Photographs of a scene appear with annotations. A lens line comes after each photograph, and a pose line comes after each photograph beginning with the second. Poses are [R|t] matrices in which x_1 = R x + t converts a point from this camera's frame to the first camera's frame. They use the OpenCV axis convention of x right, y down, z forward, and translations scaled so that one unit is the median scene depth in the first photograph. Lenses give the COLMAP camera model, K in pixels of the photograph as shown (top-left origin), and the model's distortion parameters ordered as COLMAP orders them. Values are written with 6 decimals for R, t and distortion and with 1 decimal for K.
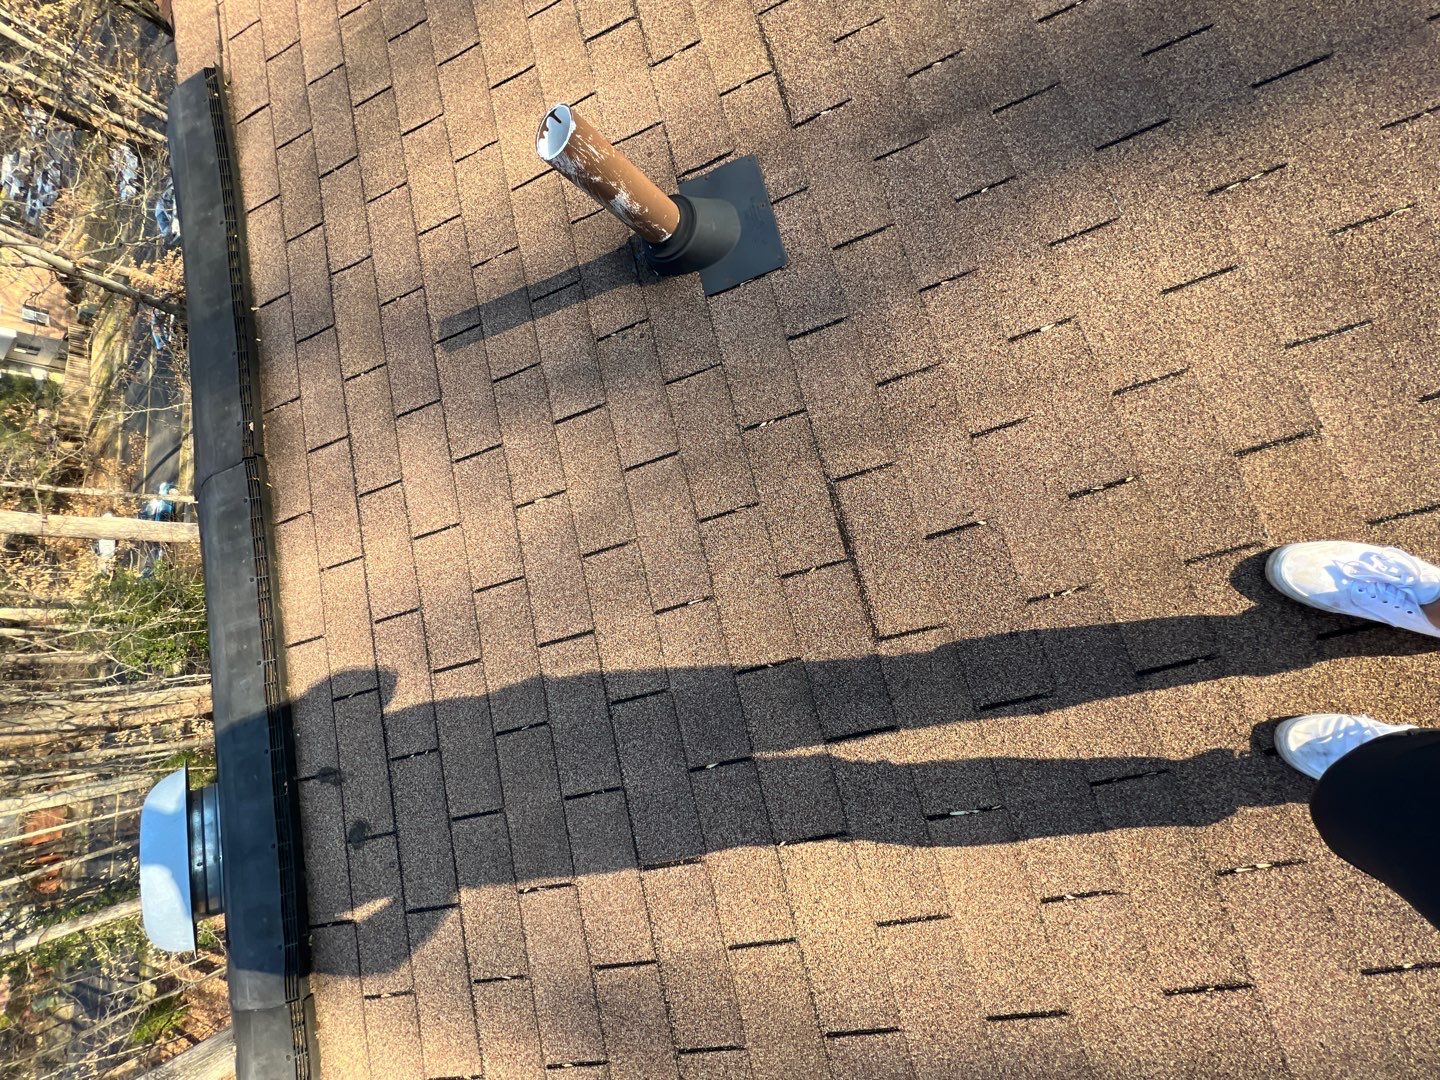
lens RADIAL K [[575.4, 0, 720.0], [0, 575.4, 540.0], [0, 0, 1]] dist [-0.003240, 0.000466]
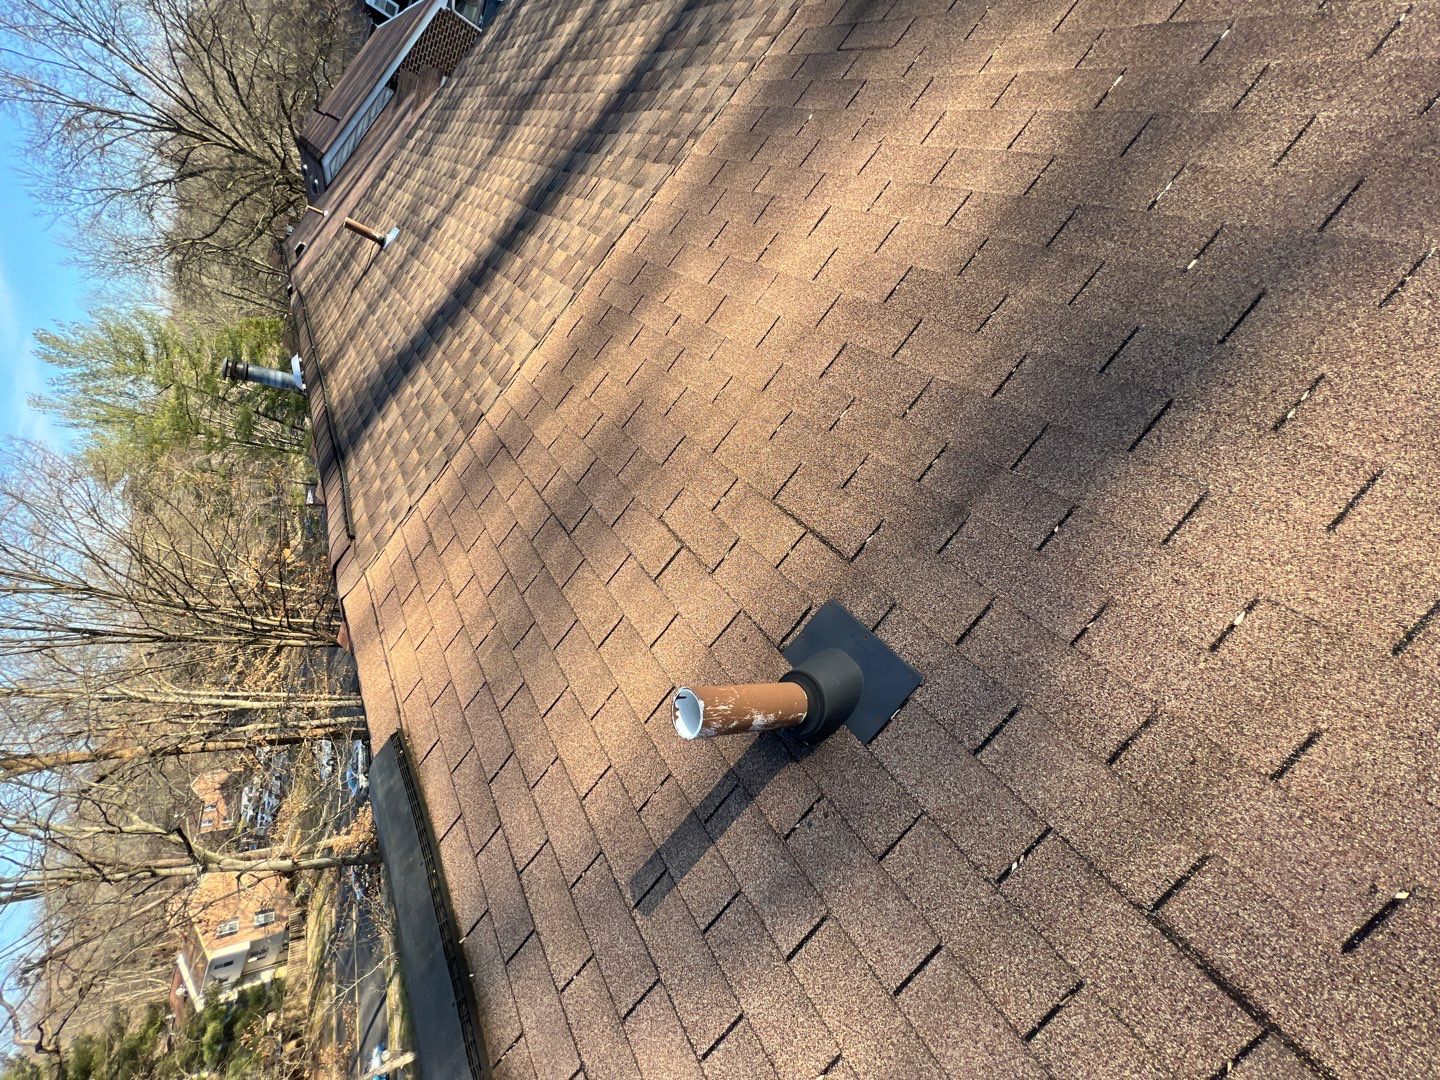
lens RADIAL K [[575.4, 0, 720.0], [0, 575.4, 540.0], [0, 0, 1]] dist [-0.003240, 0.000466]
pose [[0.861019, -0.505945, -0.051632, -0.008665], [0.410539, 0.751377, -0.516615, -0.252757], [0.300173, 0.423618, 0.854660, -0.034311]]
